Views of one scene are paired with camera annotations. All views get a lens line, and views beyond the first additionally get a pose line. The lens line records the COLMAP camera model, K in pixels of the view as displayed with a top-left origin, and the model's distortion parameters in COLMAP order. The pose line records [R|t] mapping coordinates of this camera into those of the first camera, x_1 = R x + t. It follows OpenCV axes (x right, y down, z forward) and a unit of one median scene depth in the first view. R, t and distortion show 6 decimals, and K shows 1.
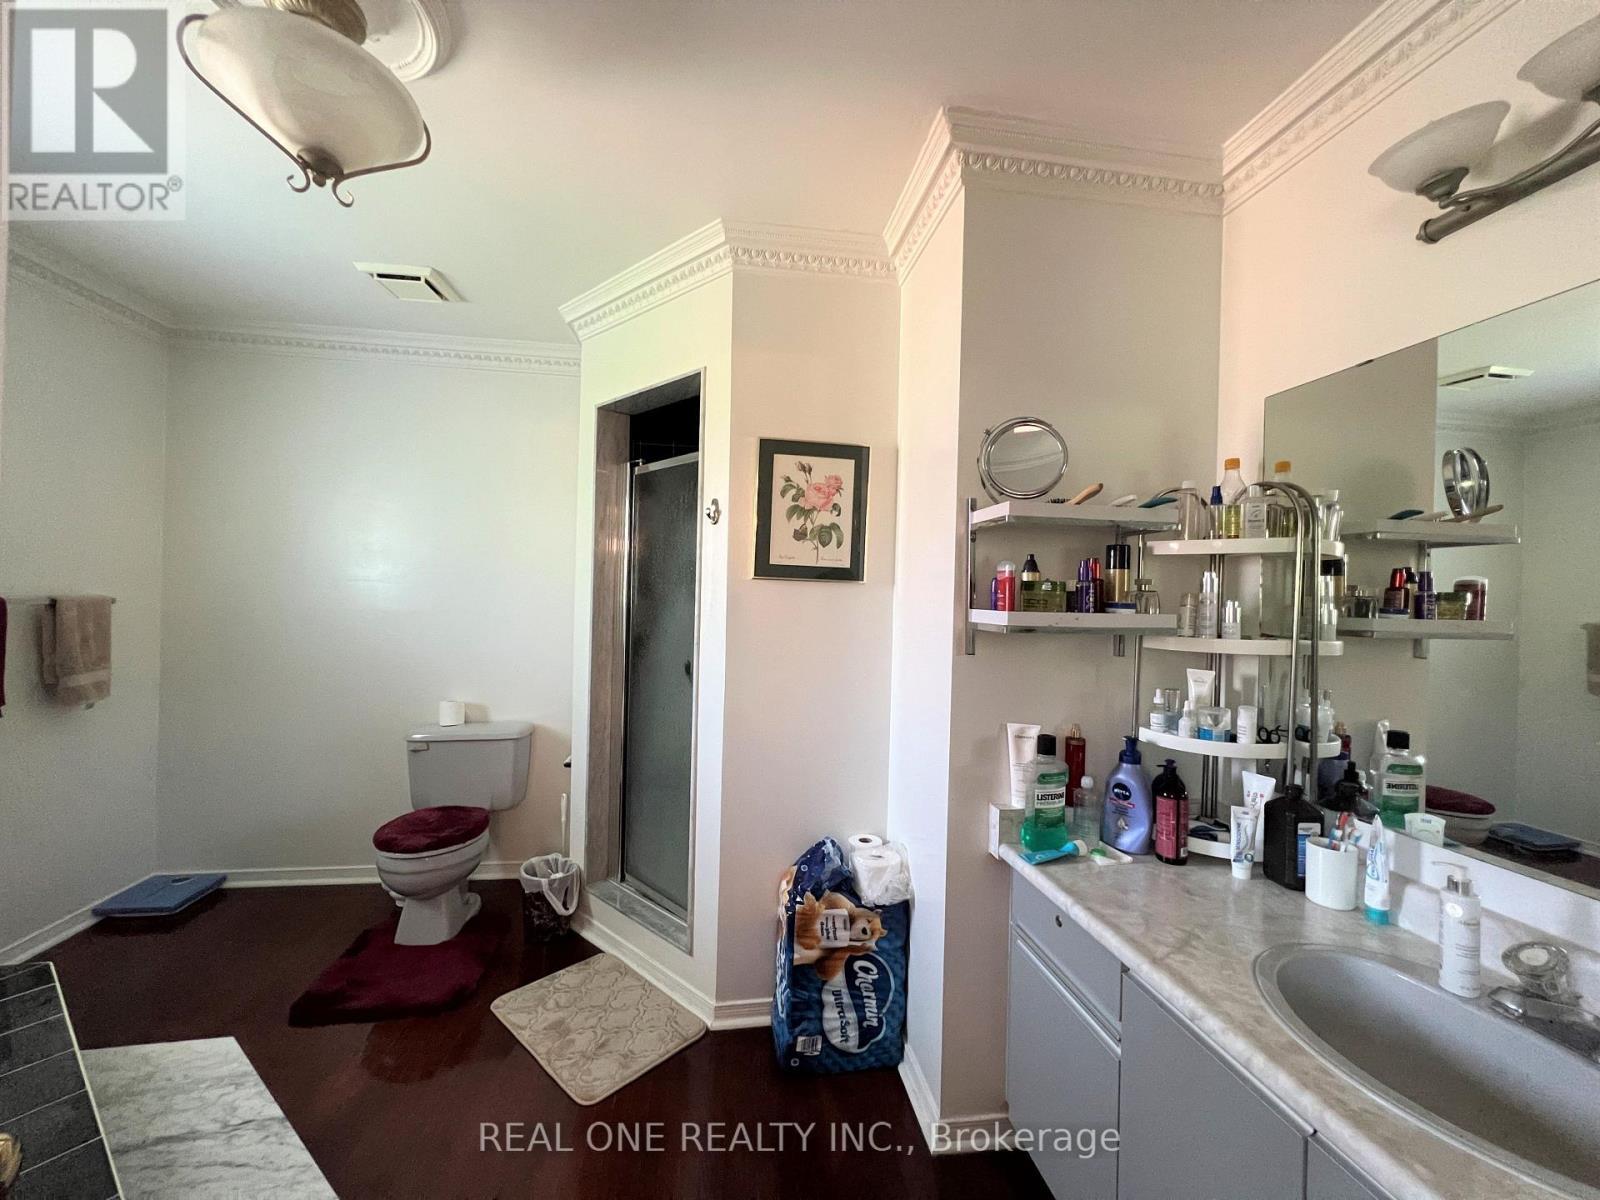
lens RADIAL K [[644.9, 0, 796.7], [0, 644.9, 607.2], [0, 0, 1]] dist [0.007632, -0.000009]
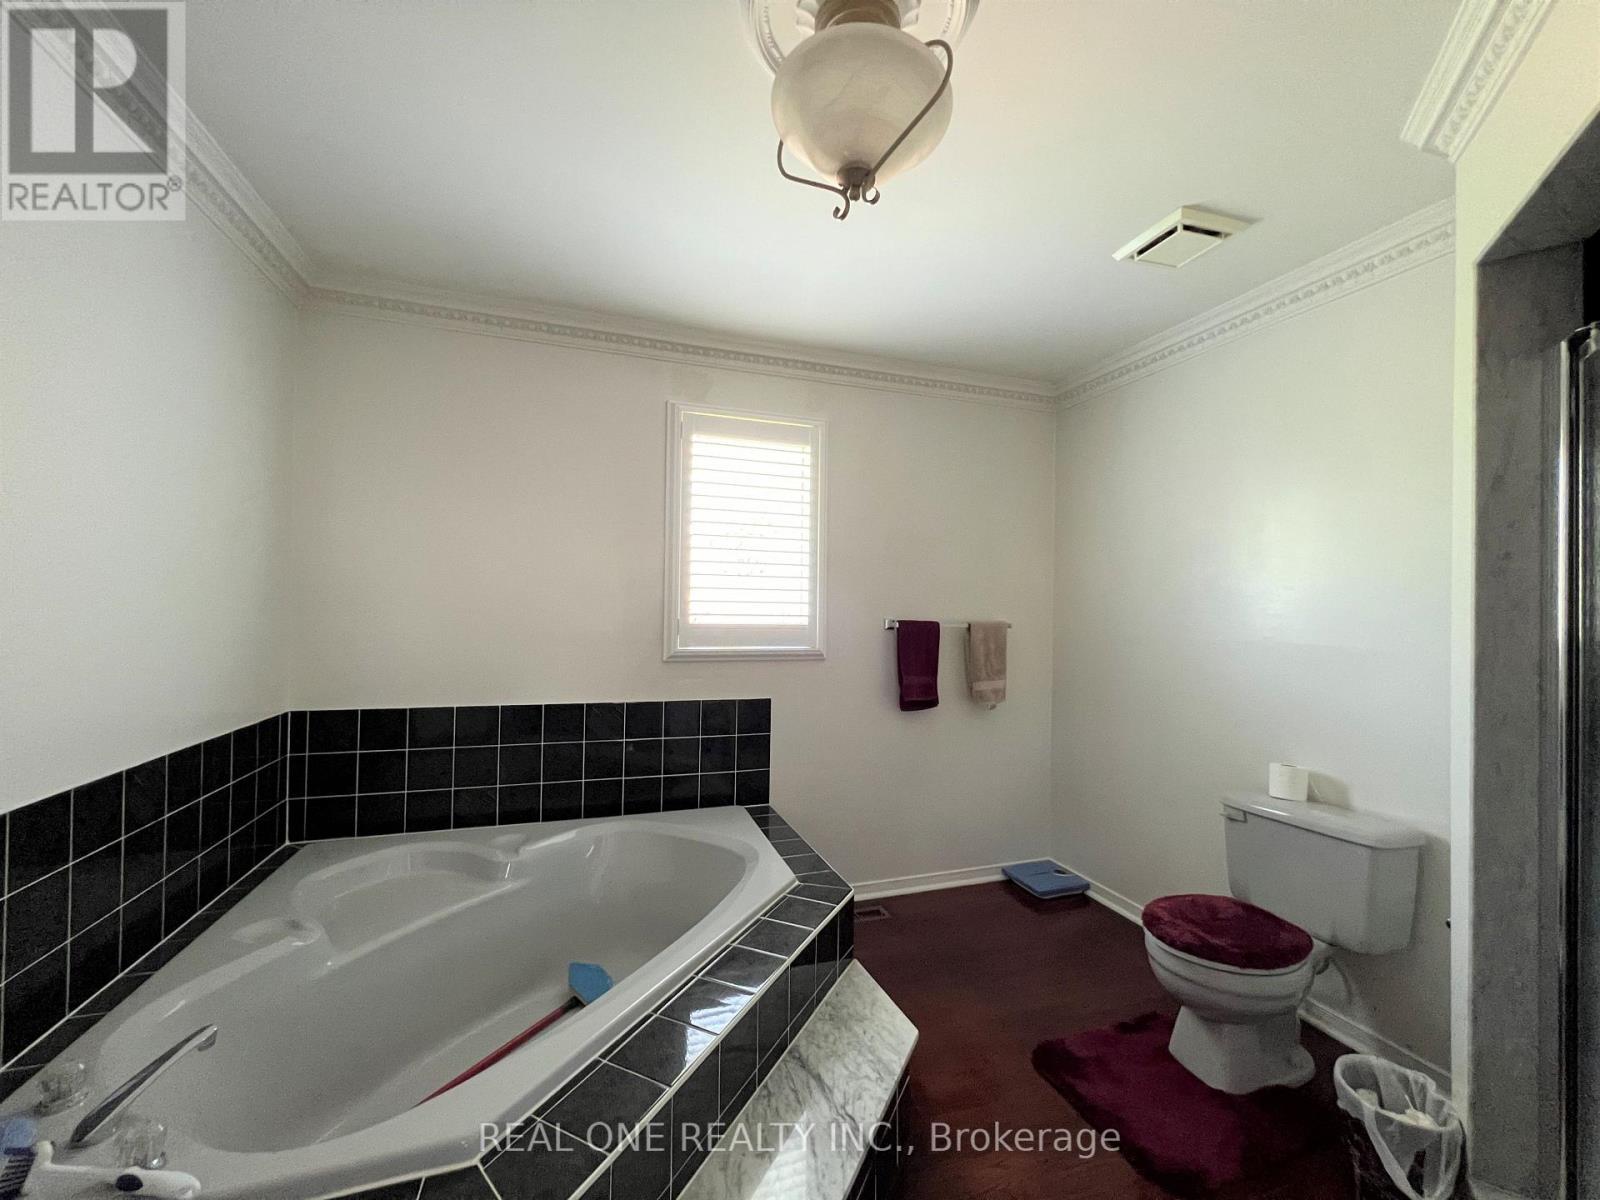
lens RADIAL K [[644.9, 0, 803.5], [0, 644.9, 602.8], [0, 0, 1]] dist [0.007632, -0.000009]
pose [[0.202526, -0.029998, -0.978817, 0.092959], [-0.024090, 0.999076, -0.035604, 0.000247], [0.978981, 0.030790, 0.201616, 0.354771]]
